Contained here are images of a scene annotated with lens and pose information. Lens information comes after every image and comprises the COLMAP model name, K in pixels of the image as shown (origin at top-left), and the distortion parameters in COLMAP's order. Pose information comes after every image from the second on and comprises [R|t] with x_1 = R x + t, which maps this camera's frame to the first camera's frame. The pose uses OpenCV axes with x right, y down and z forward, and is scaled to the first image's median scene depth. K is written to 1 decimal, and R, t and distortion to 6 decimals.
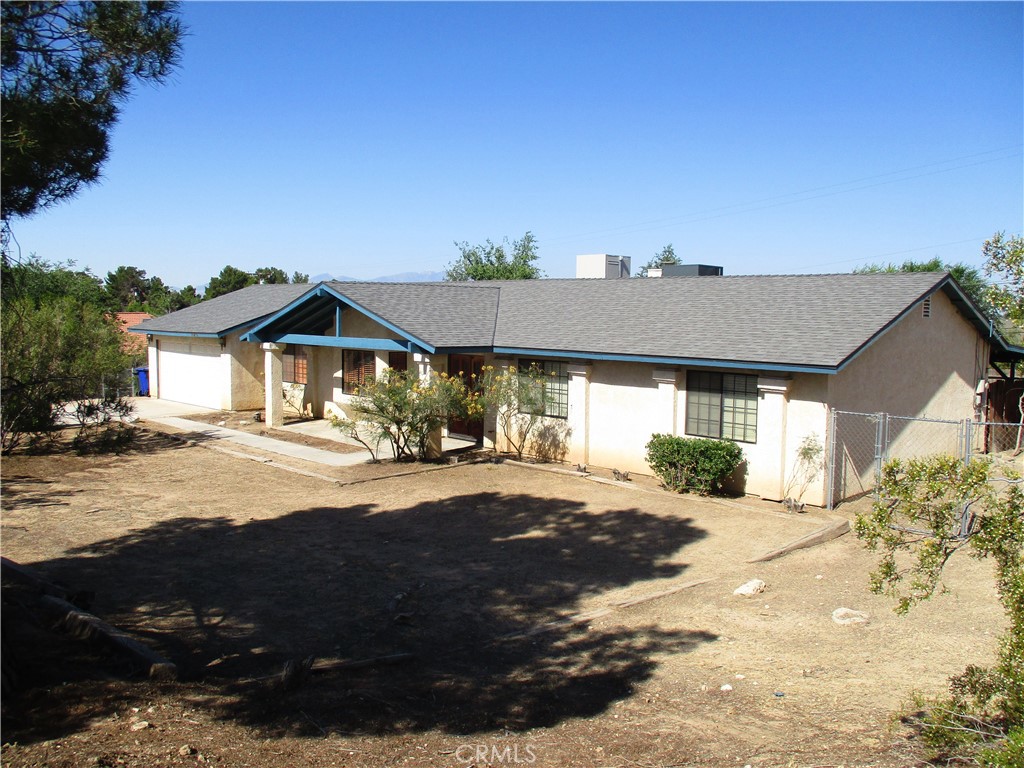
lens RADIAL K [[861.5, 0, 516.2], [0, 861.5, 383.4], [0, 0, 1]] dist [-0.032934, 0.028201]
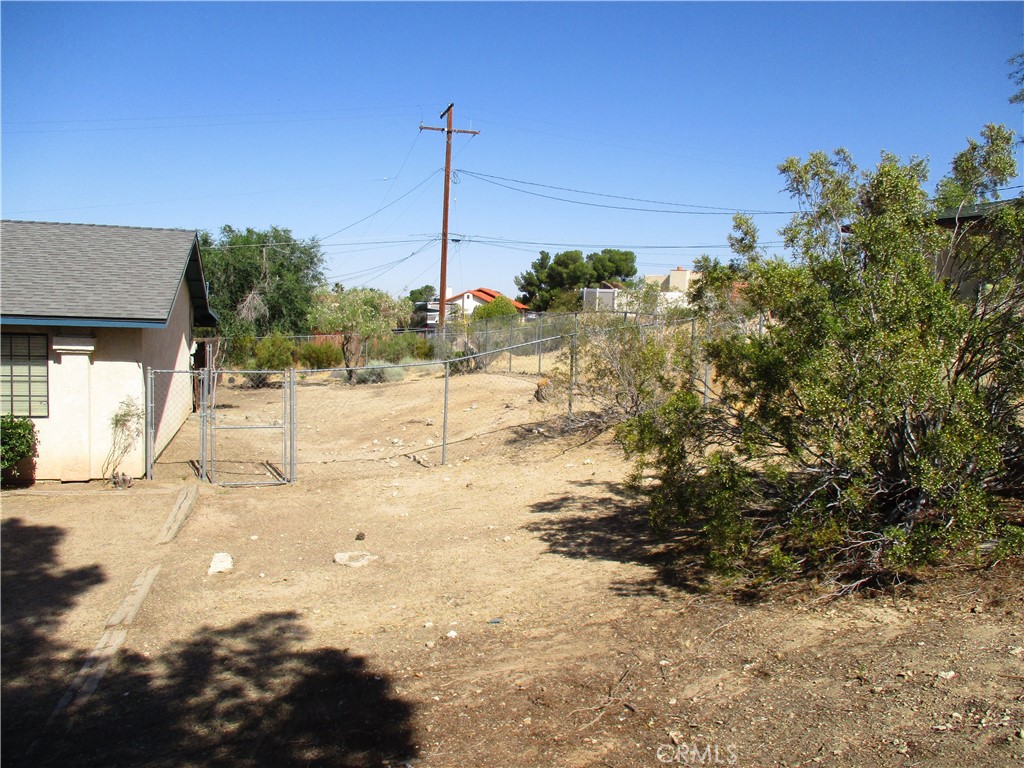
lens RADIAL K [[861.5, 0, 514.2], [0, 861.5, 387.1], [0, 0, 1]] dist [-0.032934, 0.028201]
pose [[0.483131, -0.071628, 0.872613, -0.227225], [0.049598, 0.997287, 0.054401, 0.018932], [-0.874142, 0.016997, 0.485372, 0.217855]]
